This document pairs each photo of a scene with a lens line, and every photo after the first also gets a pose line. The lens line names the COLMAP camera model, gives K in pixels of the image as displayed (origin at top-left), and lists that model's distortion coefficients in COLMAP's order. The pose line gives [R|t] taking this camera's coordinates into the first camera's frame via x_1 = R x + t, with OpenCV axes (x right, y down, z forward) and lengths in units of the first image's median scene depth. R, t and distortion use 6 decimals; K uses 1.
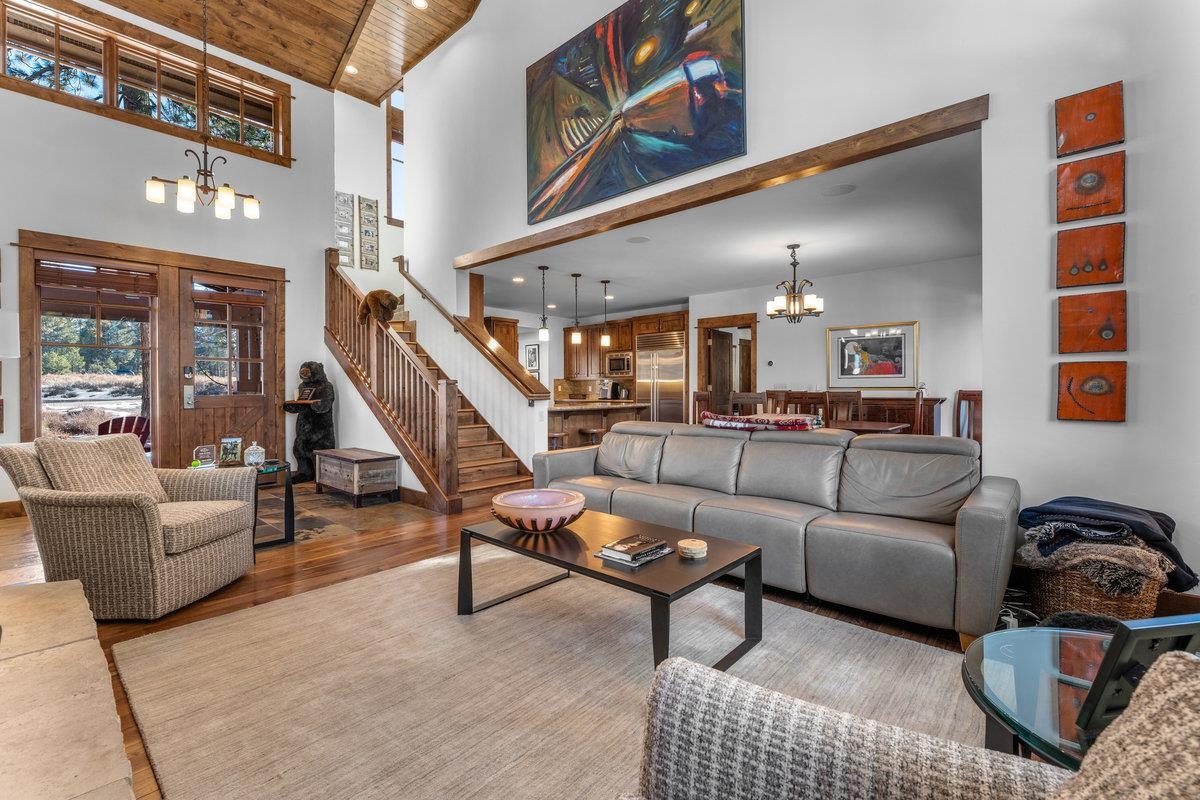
lens RADIAL K [[519.8, 0, 600.0], [0, 519.8, 400.0], [0, 0, 1]] dist [-0.018322, 0.000009]
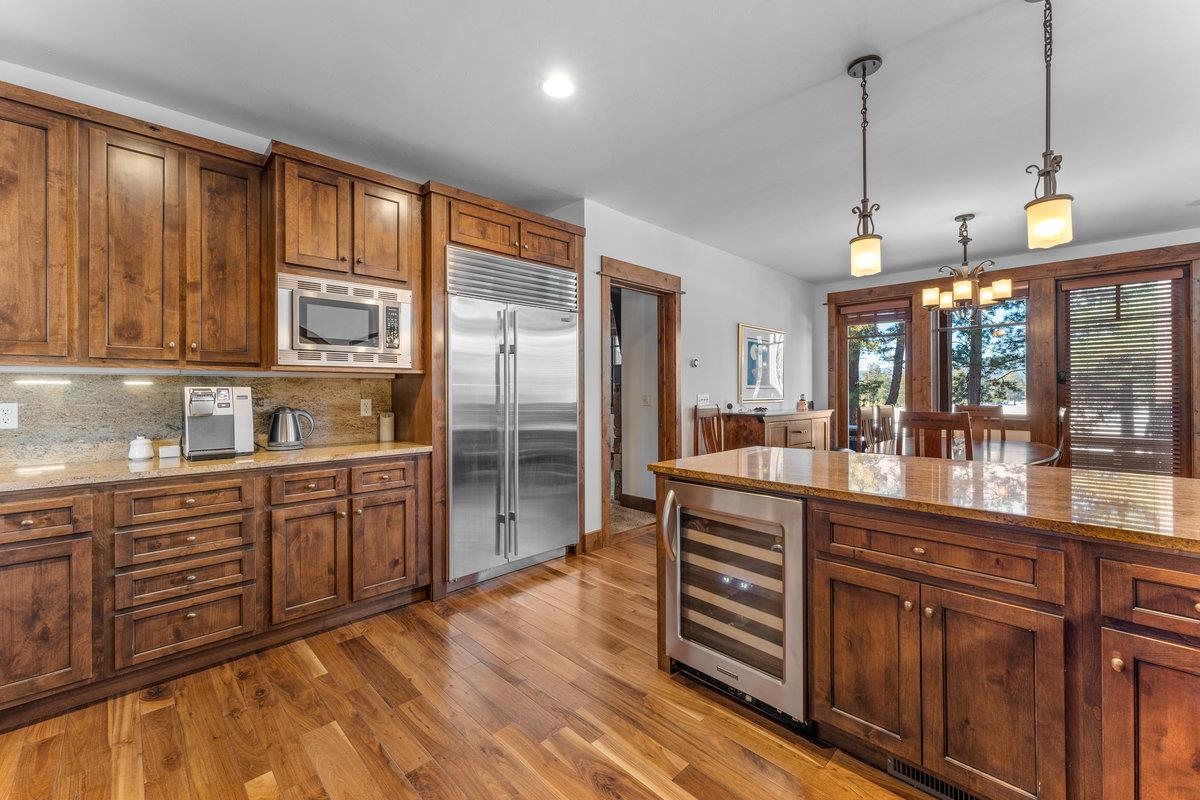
lens RADIAL K [[483.4, 0, 599.7], [0, 483.4, 395.3], [0, 0, 1]] dist [0.000297, 0.000009]
pose [[0.056627, 0.000216, 0.998395, -0.415941], [0.028944, 0.999579, -0.001858, -0.053223], [-0.997976, 0.029003, 0.056597, 1.690413]]
